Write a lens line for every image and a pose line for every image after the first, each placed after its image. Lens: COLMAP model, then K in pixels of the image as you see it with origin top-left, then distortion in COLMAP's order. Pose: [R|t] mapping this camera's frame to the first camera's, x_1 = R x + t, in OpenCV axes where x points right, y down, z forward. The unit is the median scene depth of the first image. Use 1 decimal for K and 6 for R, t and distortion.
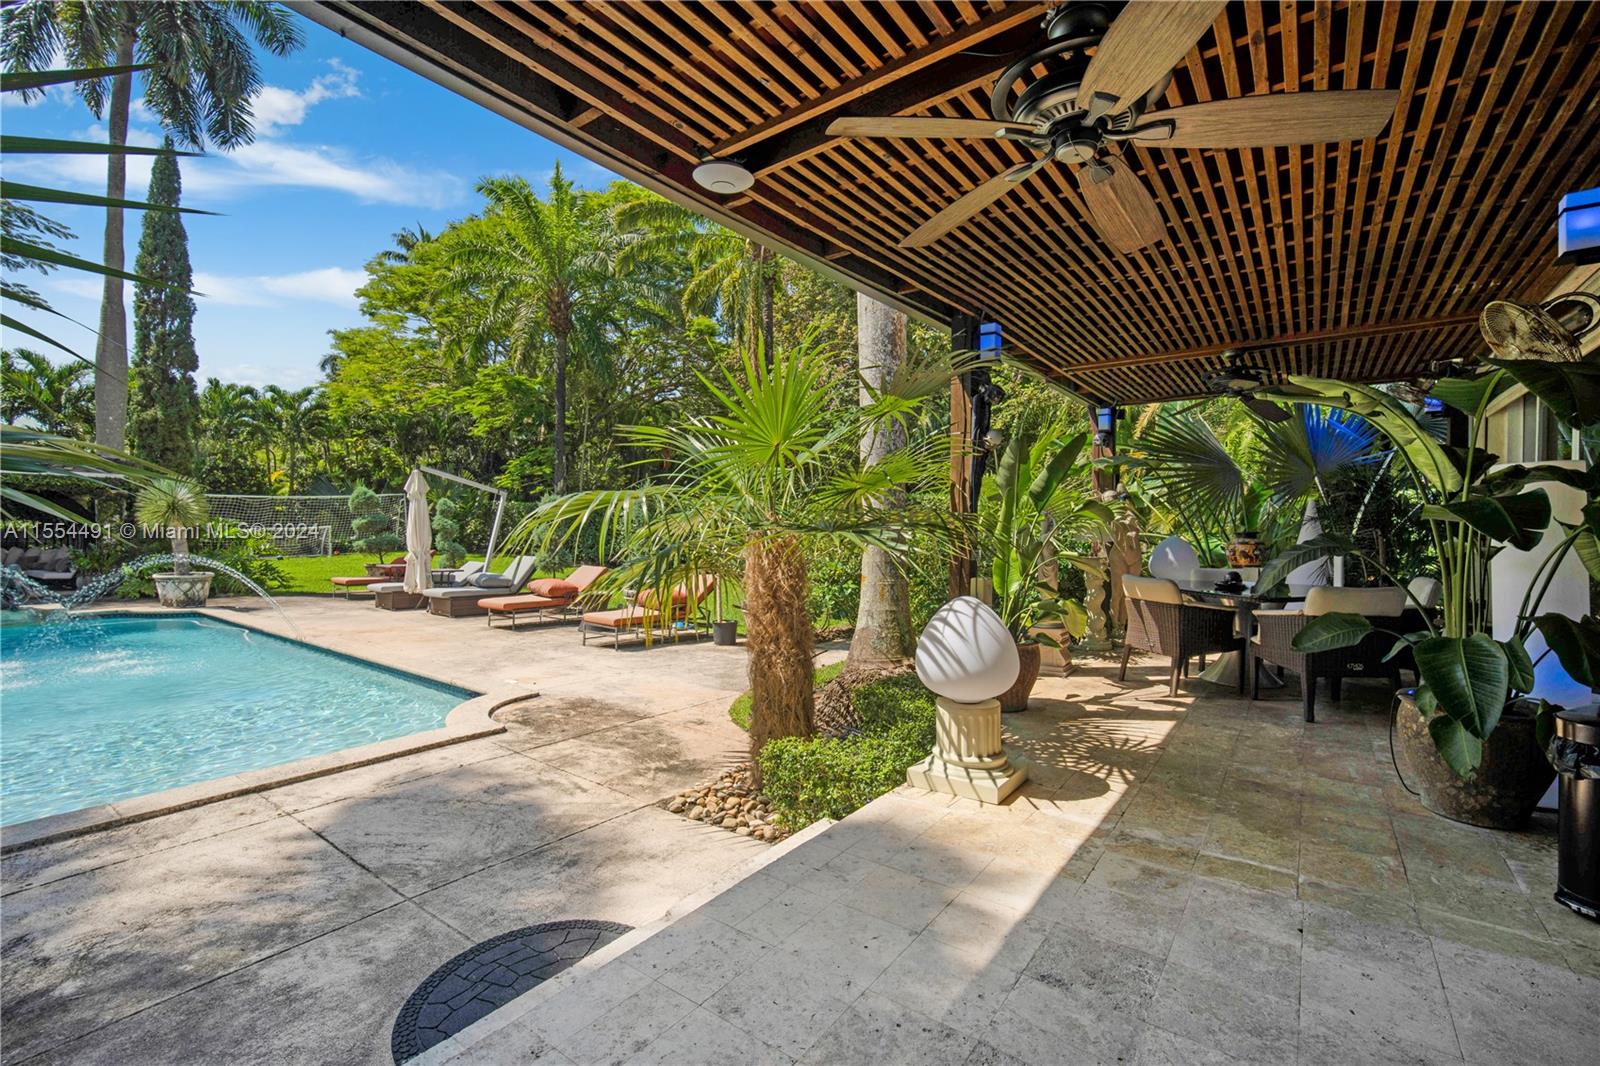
lens RADIAL K [[689.9, 0, 800.0], [0, 689.9, 533.0], [0, 0, 1]] dist [-0.012405, 0.000380]
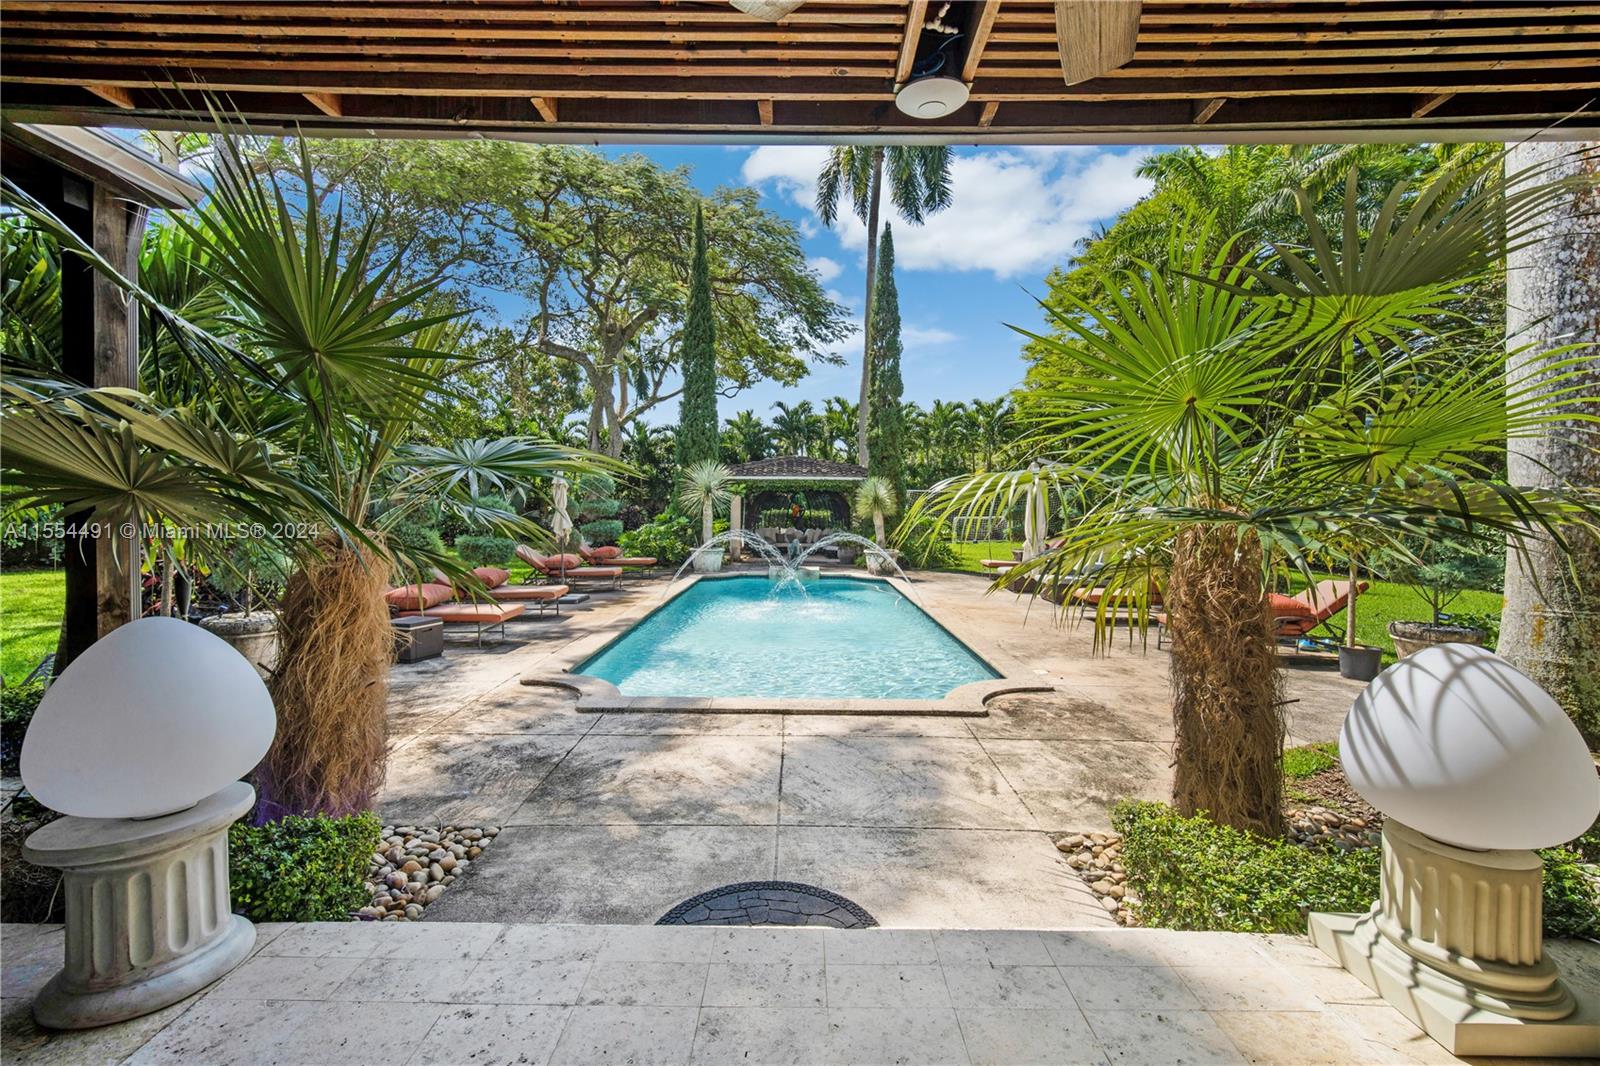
lens RADIAL K [[695.8, 0, 805.1], [0, 695.8, 526.3], [0, 0, 1]] dist [-0.009667, 0.000665]
pose [[0.595057, 0.015838, -0.803527, 0.095957], [-0.012619, 0.999867, 0.010363, 0.000541], [0.803584, 0.003973, 0.595178, 0.072621]]
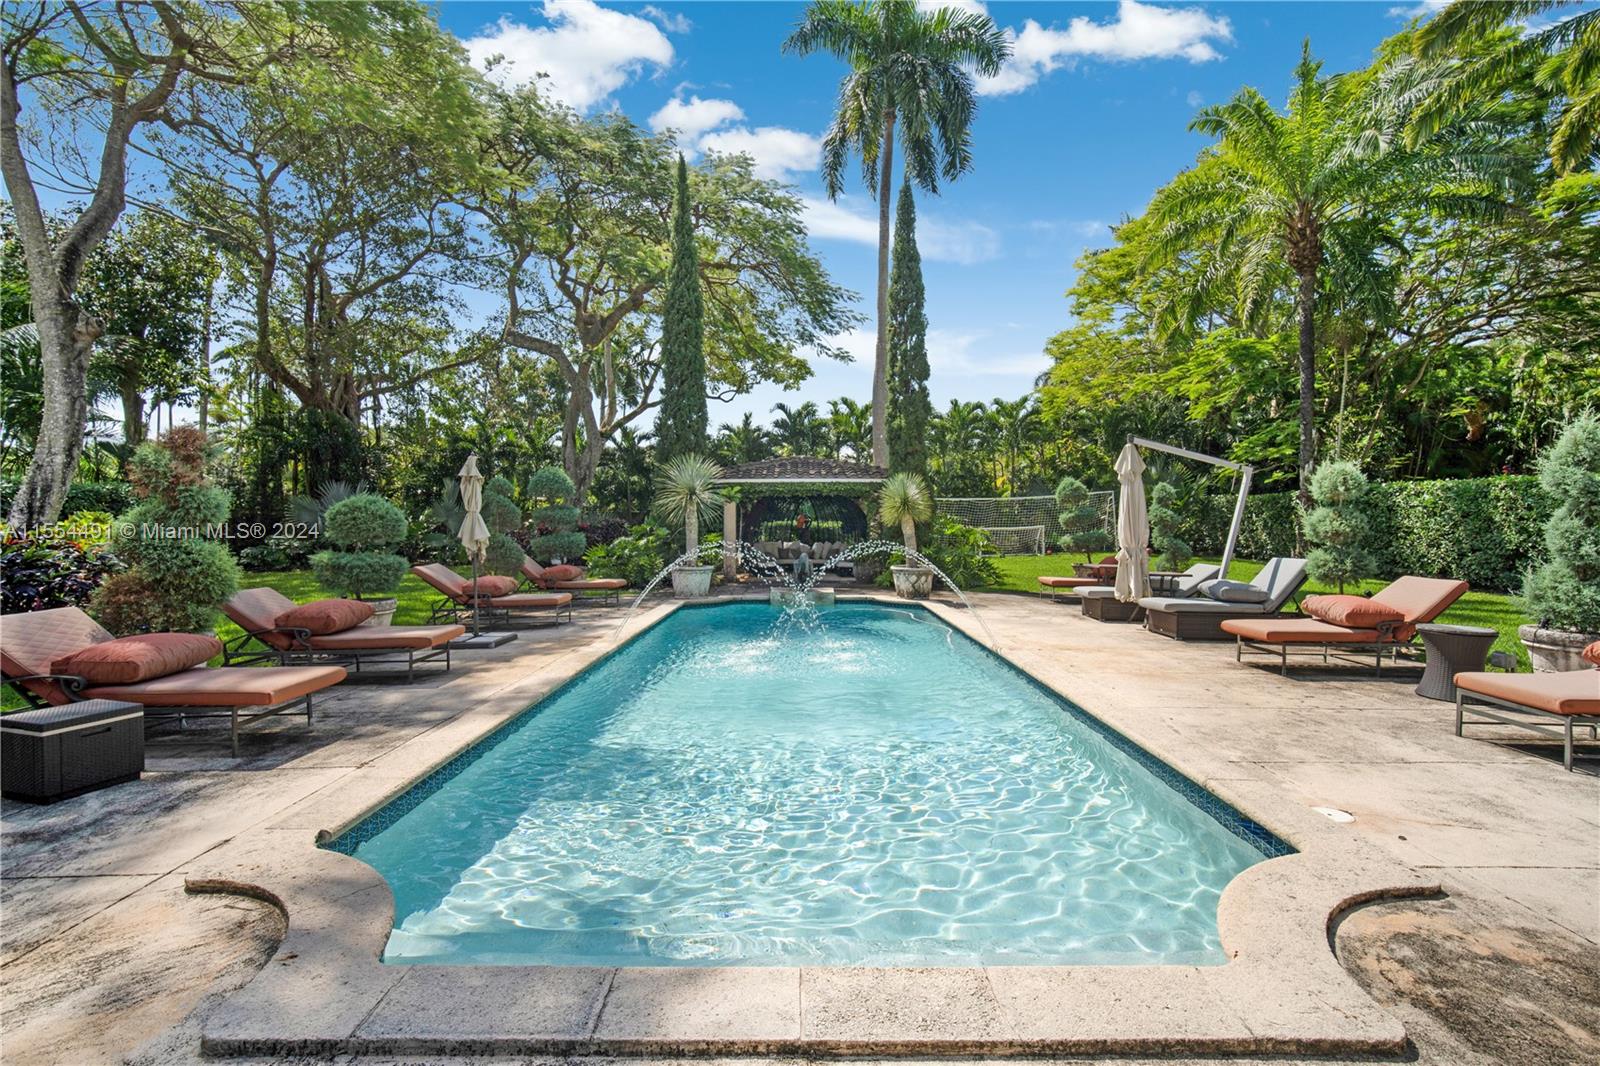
lens RADIAL K [[696.6, 0, 797.4], [0, 696.6, 528.4], [0, 0, 1]] dist [-0.011300, 0.000144]
pose [[0.584105, -0.008362, -0.811635, -0.135580], [-0.000981, 0.999939, -0.011008, 0.013029], [0.811677, 0.007226, 0.584061, 0.227949]]
